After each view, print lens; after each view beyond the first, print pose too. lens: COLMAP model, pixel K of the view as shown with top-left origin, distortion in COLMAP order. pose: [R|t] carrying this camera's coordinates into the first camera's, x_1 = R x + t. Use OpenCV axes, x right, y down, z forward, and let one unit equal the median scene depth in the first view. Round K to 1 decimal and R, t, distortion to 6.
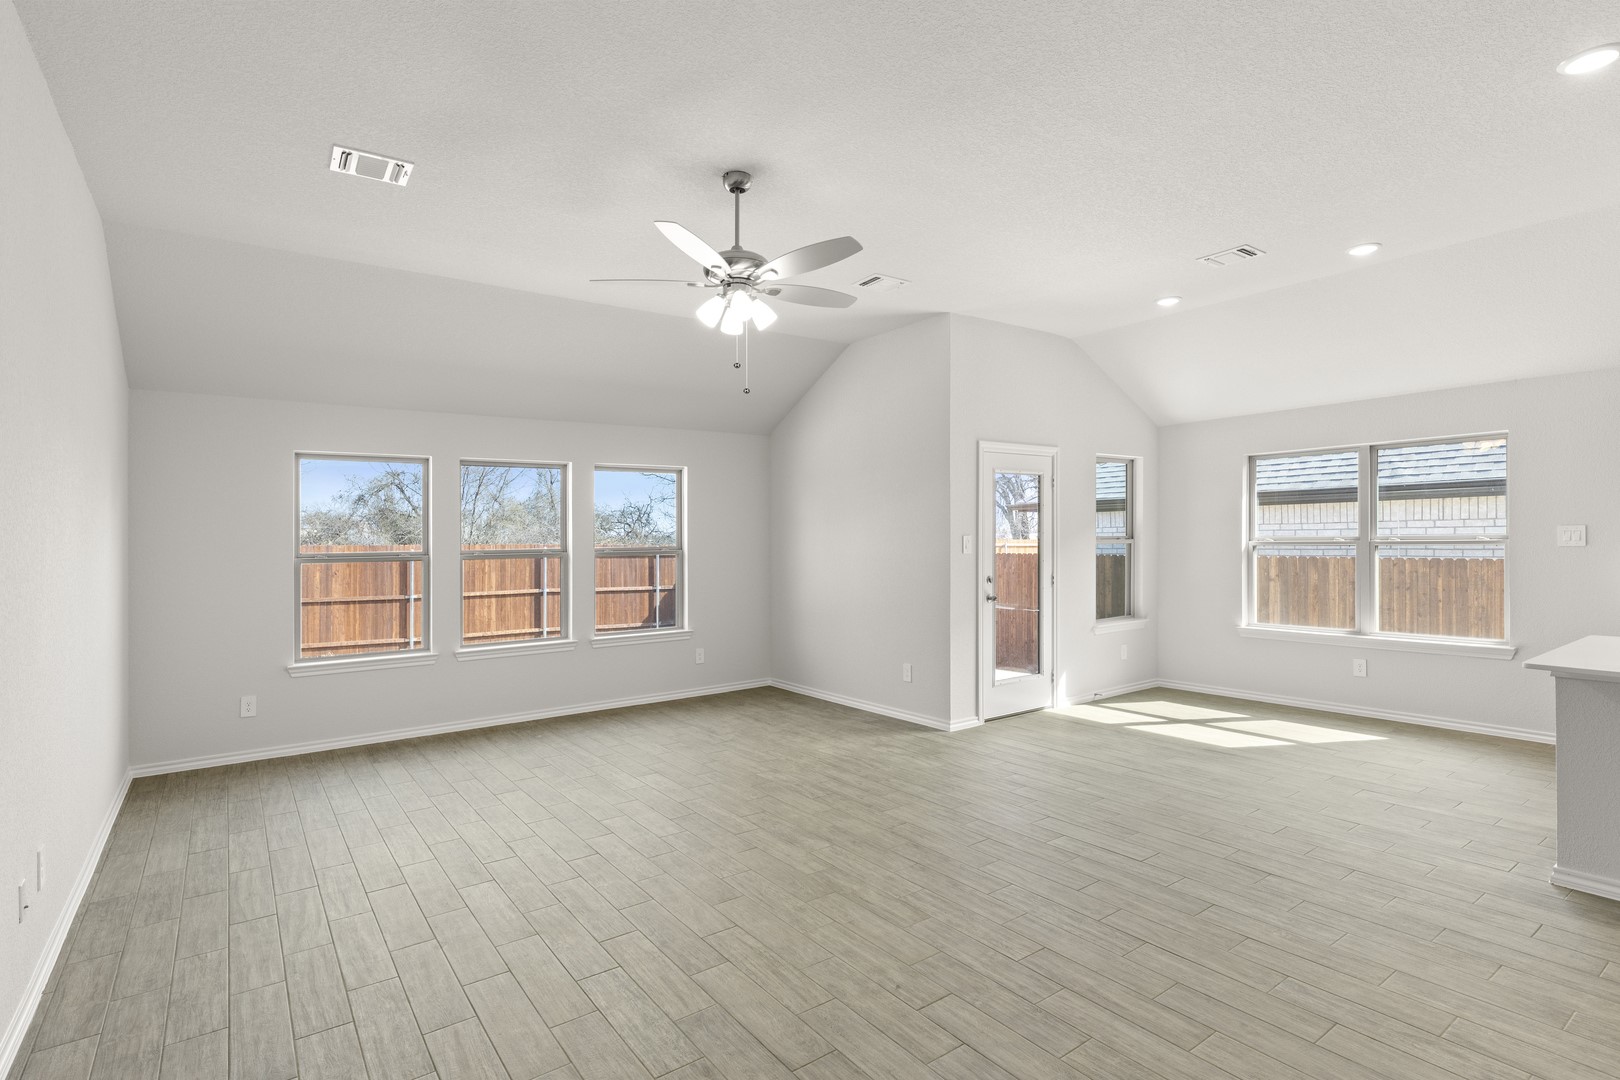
lens RADIAL K [[796.2, 0, 810.0], [0, 796.2, 540.0], [0, 0, 1]] dist [-0.002634, -0.000396]
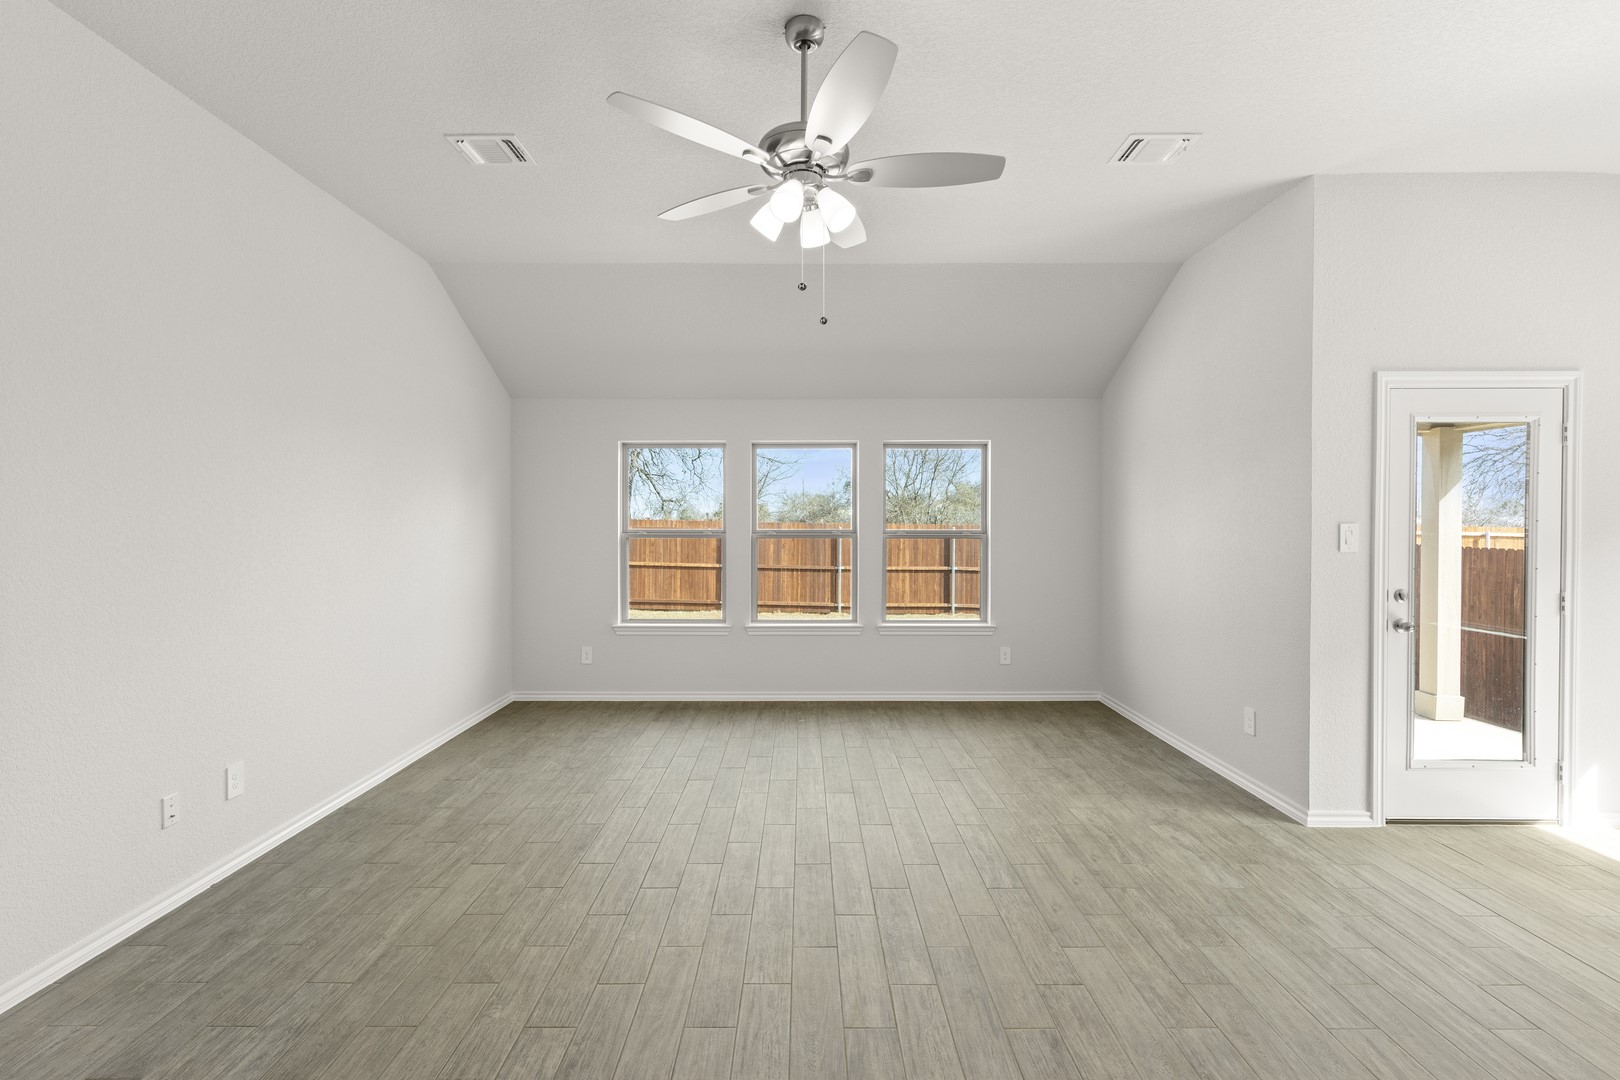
lens RADIAL K [[720.1, 0, 809.6], [0, 720.1, 521.9], [0, 0, 1]] dist [-0.001312, 0.000170]
pose [[0.808498, 0.015293, -0.588300, 0.183044], [-0.014229, 0.999878, 0.006436, -0.004246], [0.588326, 0.003167, 0.808617, 0.280283]]
